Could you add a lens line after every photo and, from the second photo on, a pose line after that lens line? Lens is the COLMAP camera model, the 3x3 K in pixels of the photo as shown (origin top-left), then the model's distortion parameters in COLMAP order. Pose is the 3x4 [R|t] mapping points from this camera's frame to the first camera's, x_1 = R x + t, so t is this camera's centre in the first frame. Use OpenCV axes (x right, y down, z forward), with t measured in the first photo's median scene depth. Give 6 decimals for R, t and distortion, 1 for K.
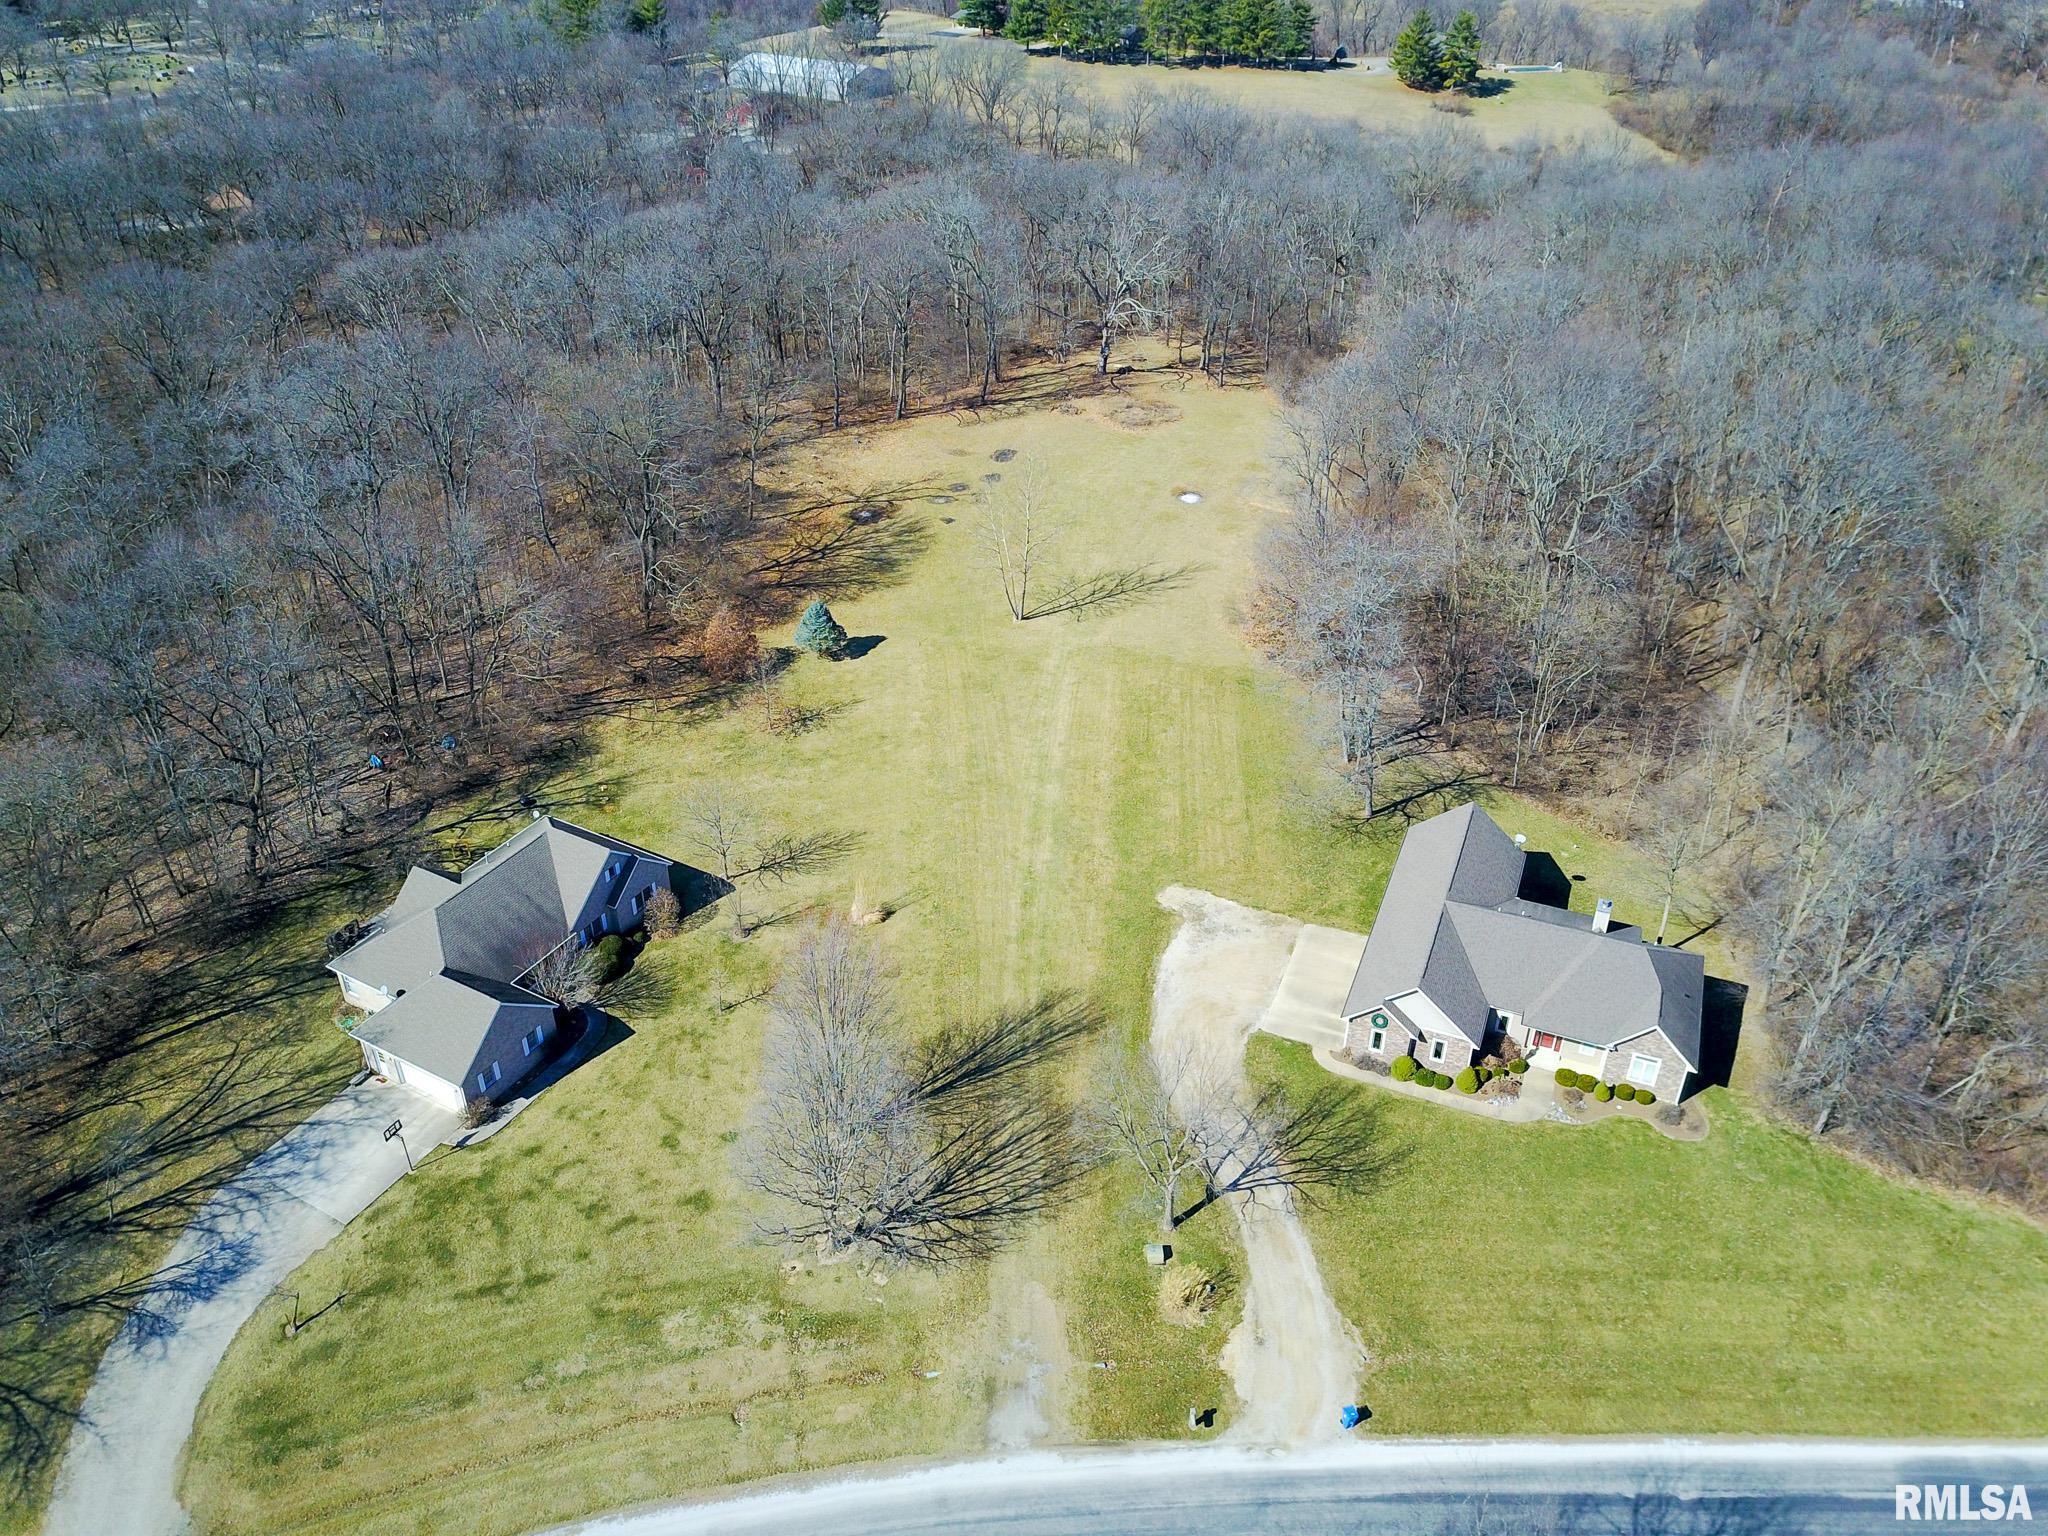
lens RADIAL K [[1507.8, 0, 1027.1], [0, 1507.8, 763.5], [0, 0, 1]] dist [0.010914, -0.000529]
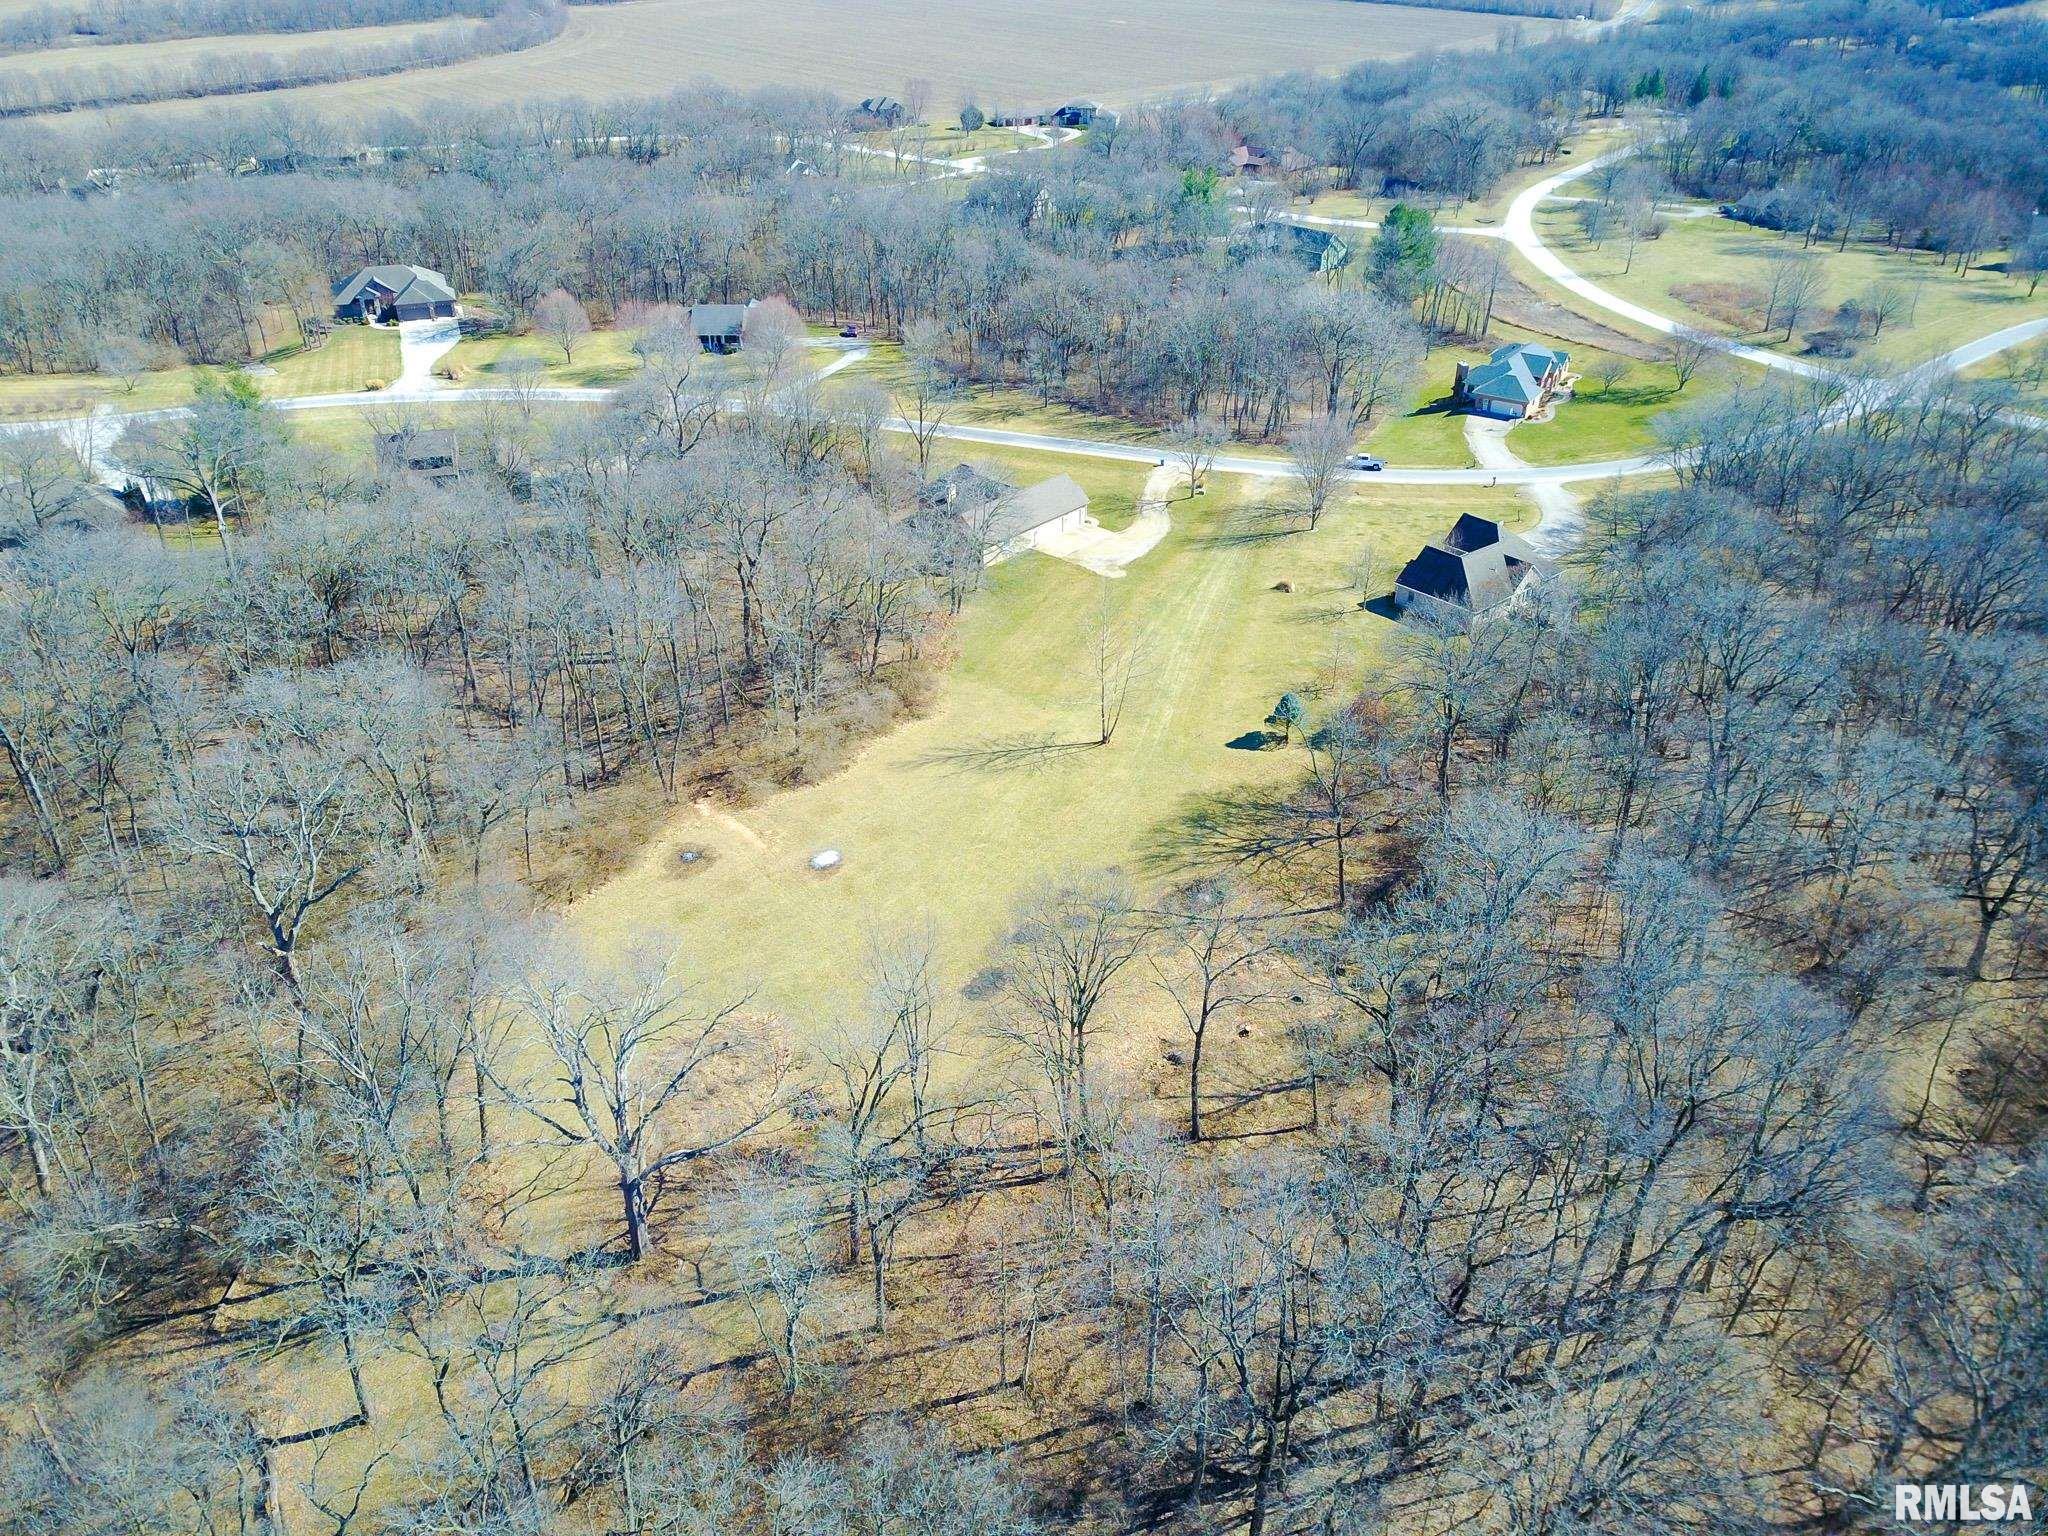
lens RADIAL K [[1507.8, 0, 1027.1], [0, 1507.8, 763.5], [0, 0, 1]] dist [0.010914, -0.000529]
pose [[-0.939350, -0.183121, 0.289979, -0.295649], [0.184070, 0.444231, 0.876800, -1.138119], [-0.289378, 0.876998, -0.383581, 1.539194]]
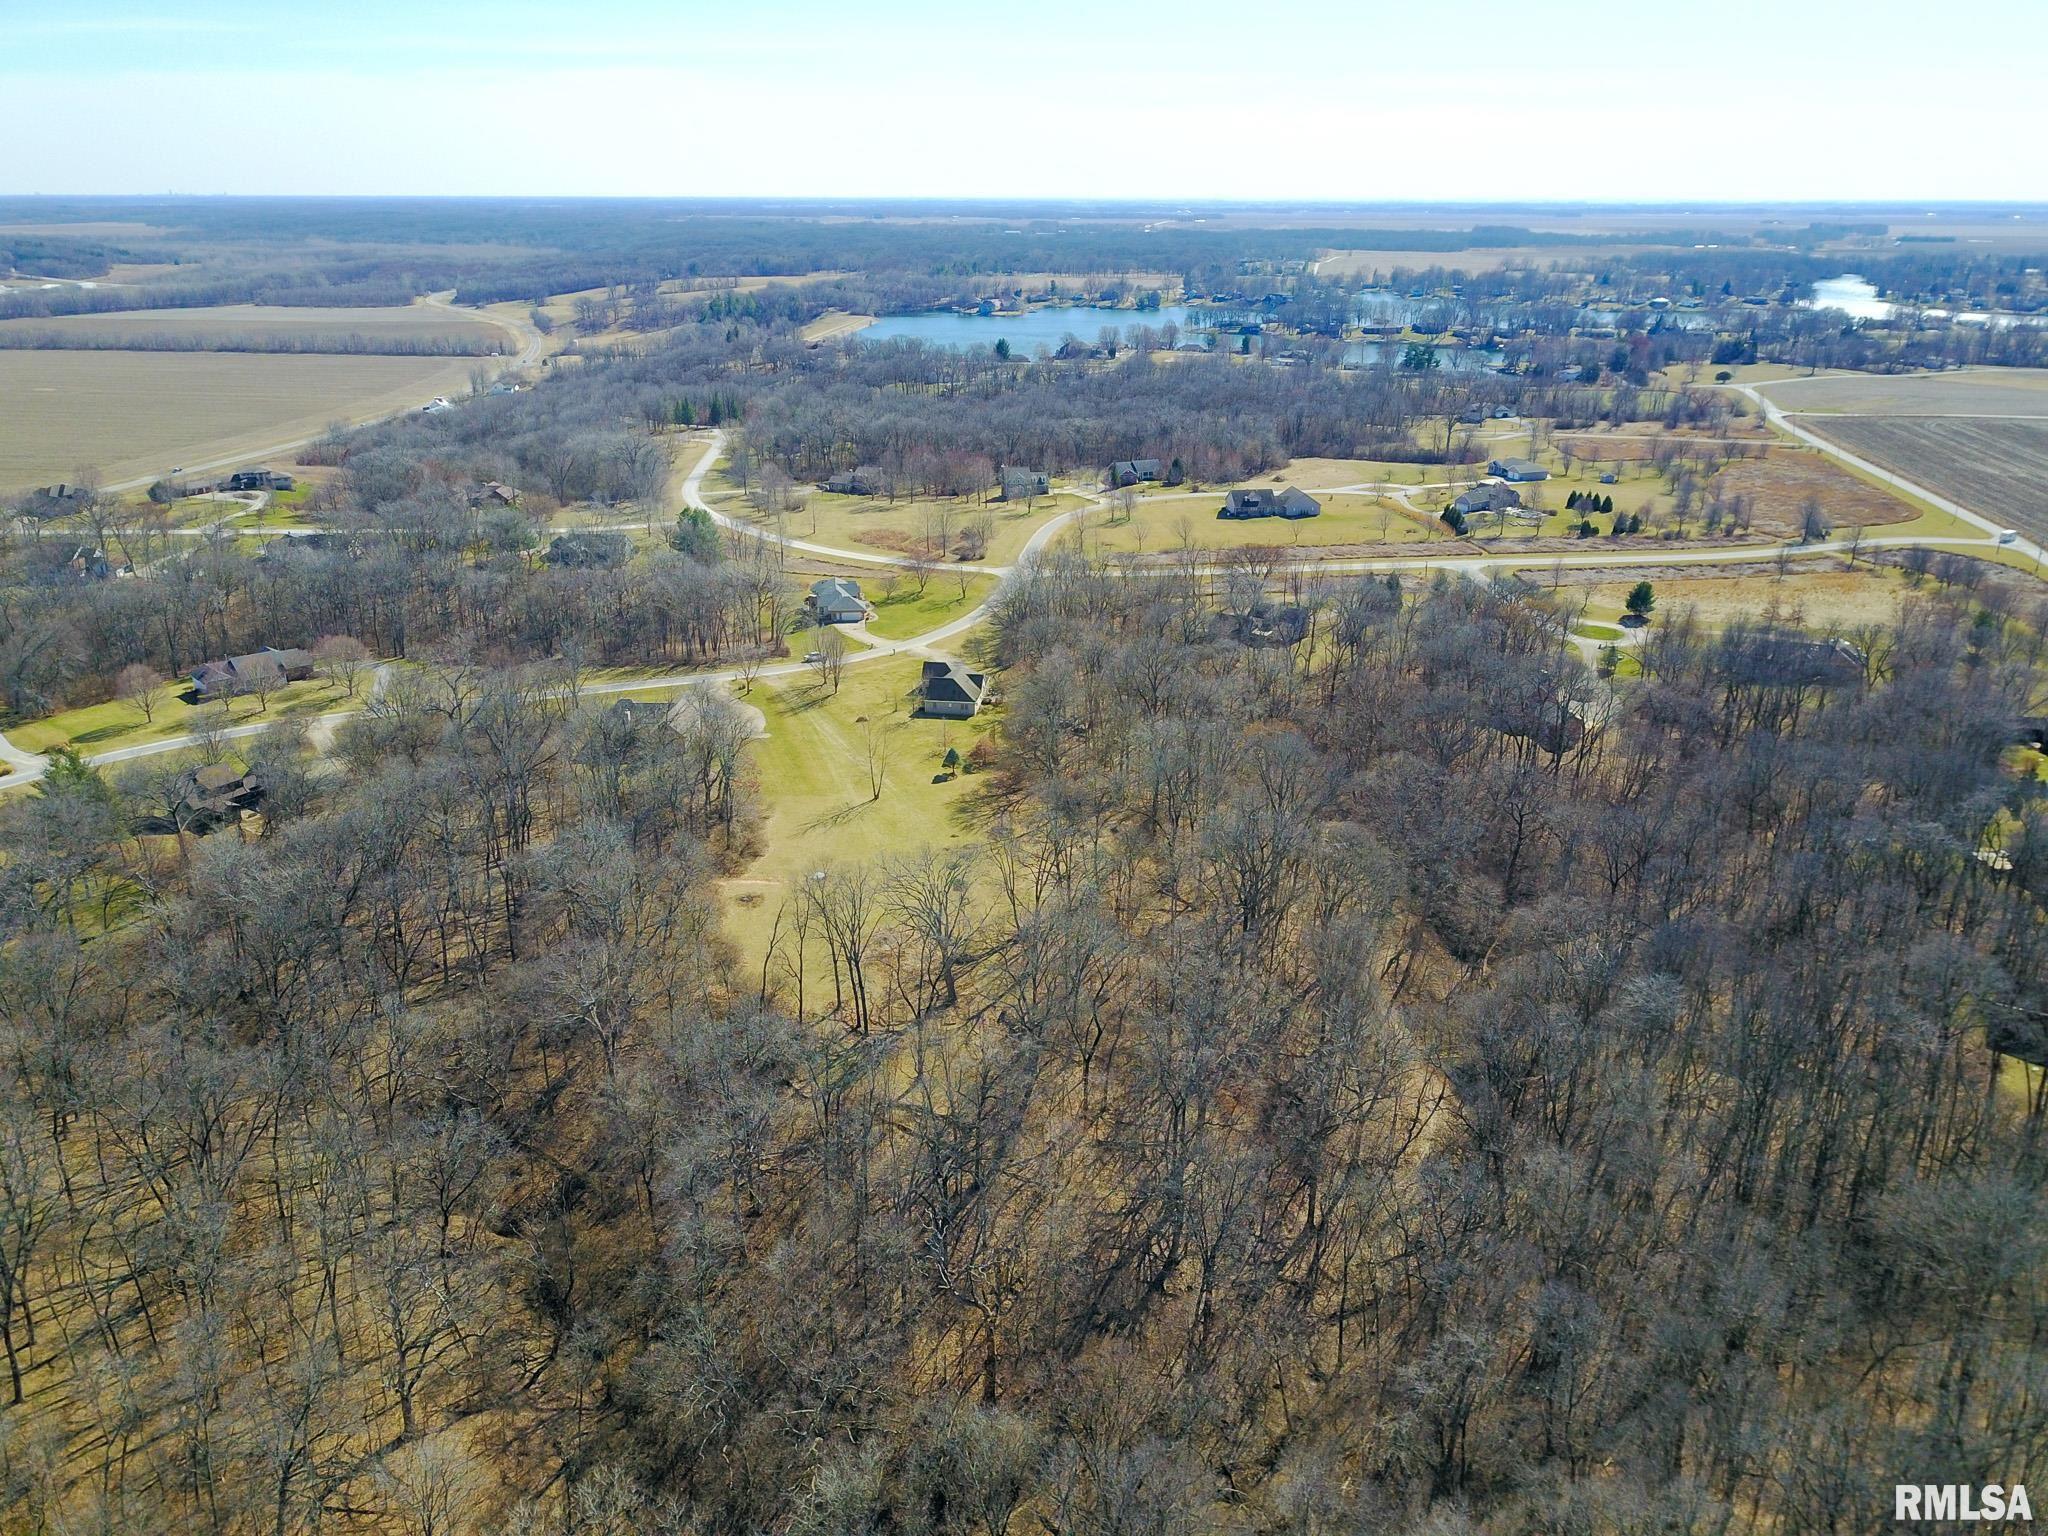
lens RADIAL K [[1507.8, 0, 1027.1], [0, 1507.8, 763.5], [0, 0, 1]] dist [0.010914, -0.000529]
pose [[-0.935246, 0.119201, -0.333325, 0.480013], [-0.199956, 0.599118, 0.775290, -1.783766], [0.292116, 0.791738, -0.536488, 2.191021]]
